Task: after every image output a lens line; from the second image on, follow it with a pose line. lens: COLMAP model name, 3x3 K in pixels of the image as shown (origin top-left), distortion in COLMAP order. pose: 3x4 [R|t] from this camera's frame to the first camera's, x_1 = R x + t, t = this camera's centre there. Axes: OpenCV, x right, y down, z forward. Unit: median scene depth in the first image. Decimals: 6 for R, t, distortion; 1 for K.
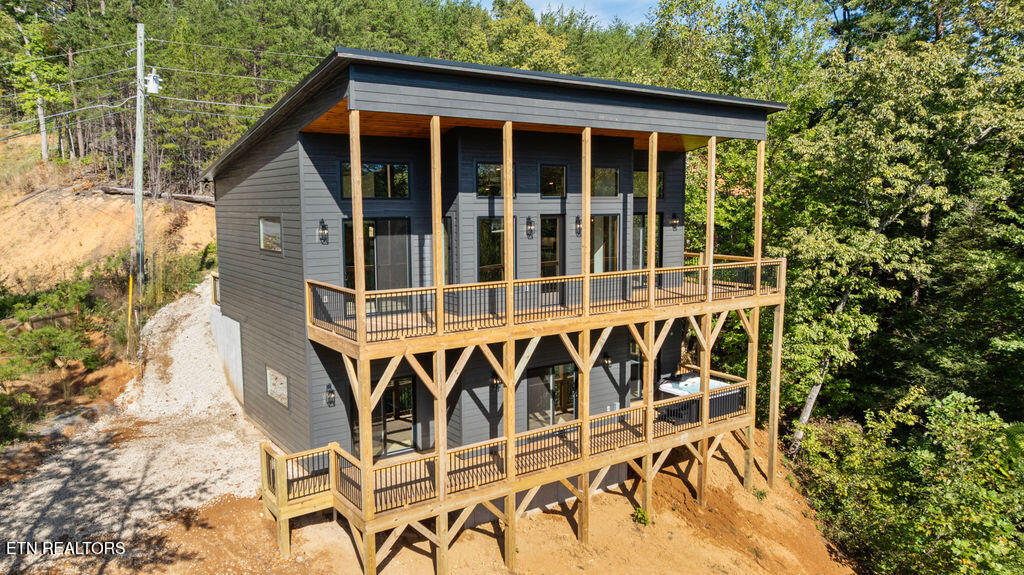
lens RADIAL K [[719.8, 0, 504.3], [0, 719.8, 281.6], [0, 0, 1]] dist [0.030251, -0.005314]
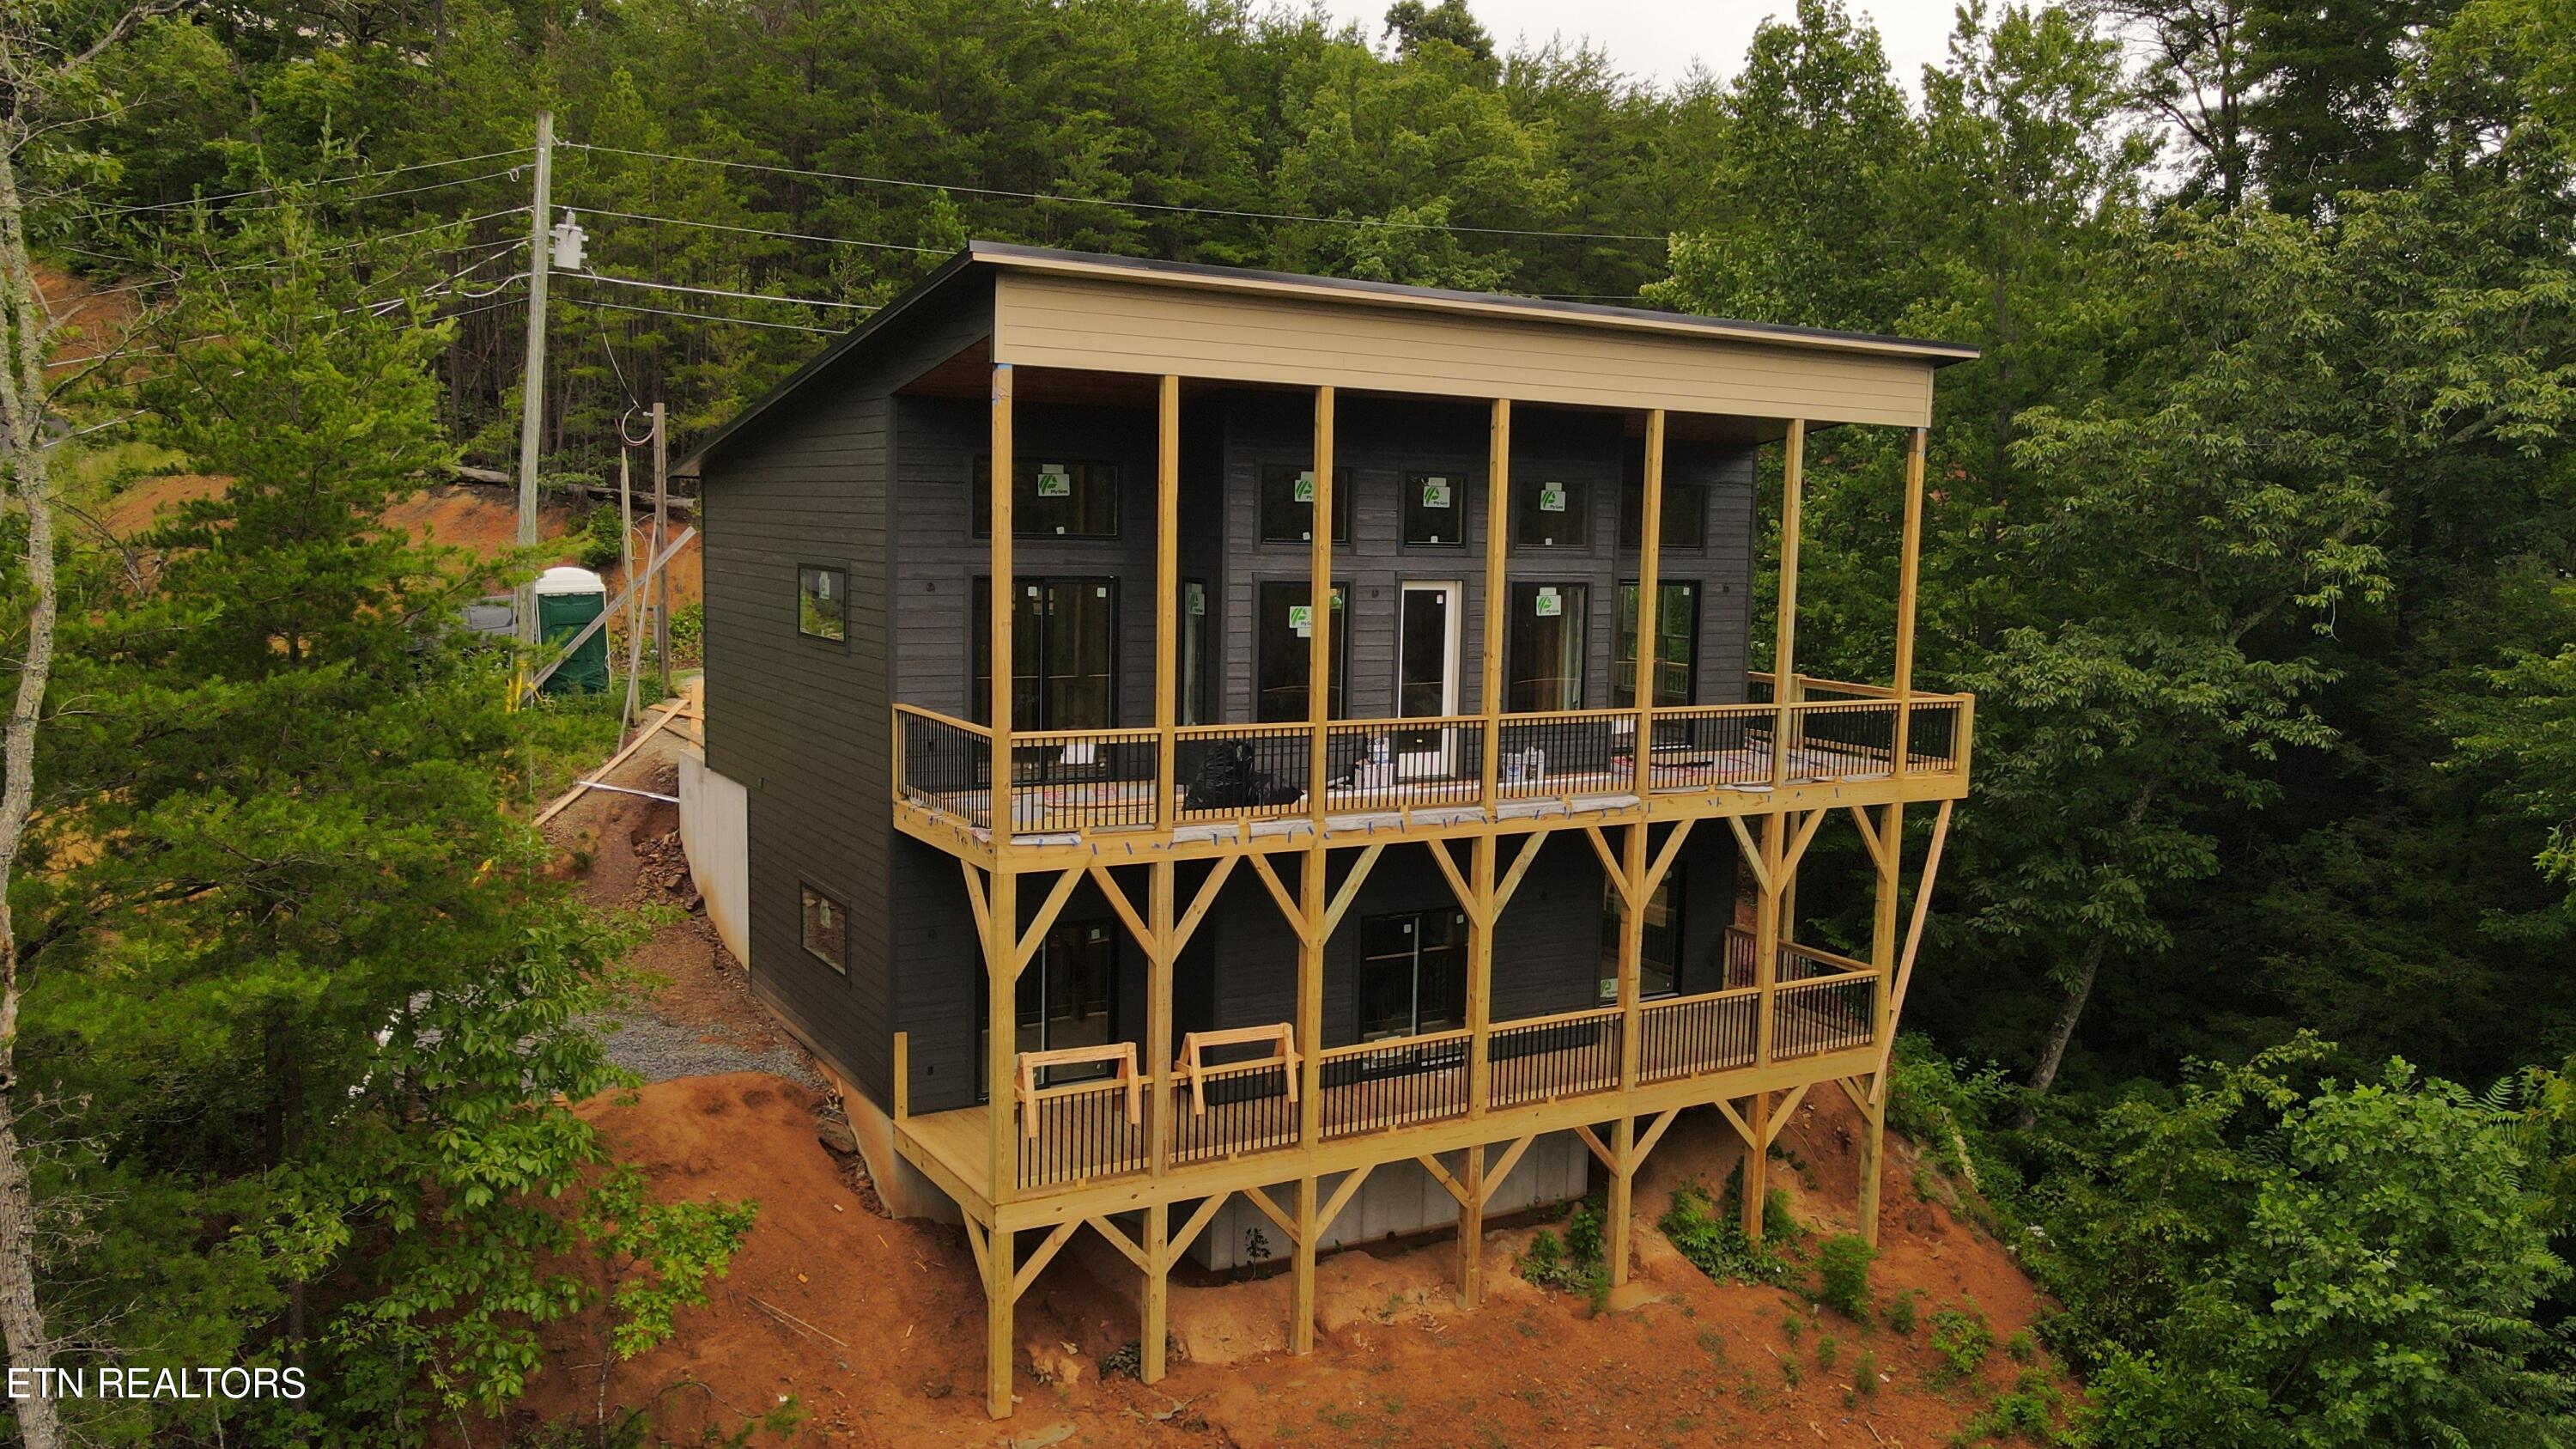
lens RADIAL K [[1889.8, 0, 1303.0], [0, 1889.8, 737.2], [0, 0, 1]] dist [-0.005550, 0.001881]
pose [[0.997804, 0.038376, -0.053987, 0.053800], [-0.038135, 0.999257, 0.005503, 0.002346], [0.054158, -0.003432, 0.998526, -0.194021]]
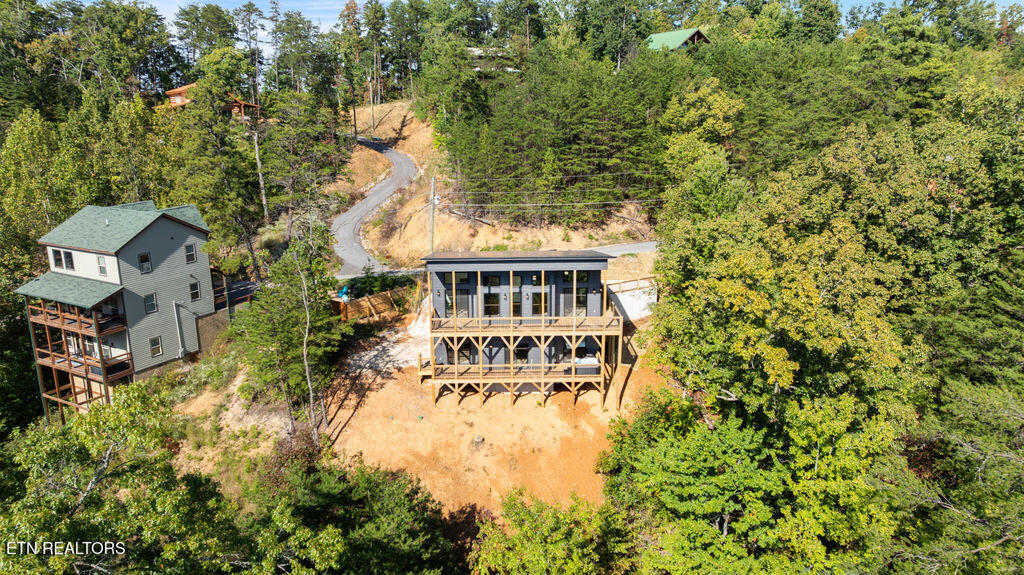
lens RADIAL K [[719.8, 0, 512.0], [0, 719.8, 287.8], [0, 0, 1]] dist [0.030251, -0.005314]
pose [[0.834269, 0.142422, -0.532645, 1.522597], [-0.062166, 0.984199, 0.165793, -0.567294], [0.547841, -0.105203, 0.829941, -1.310131]]
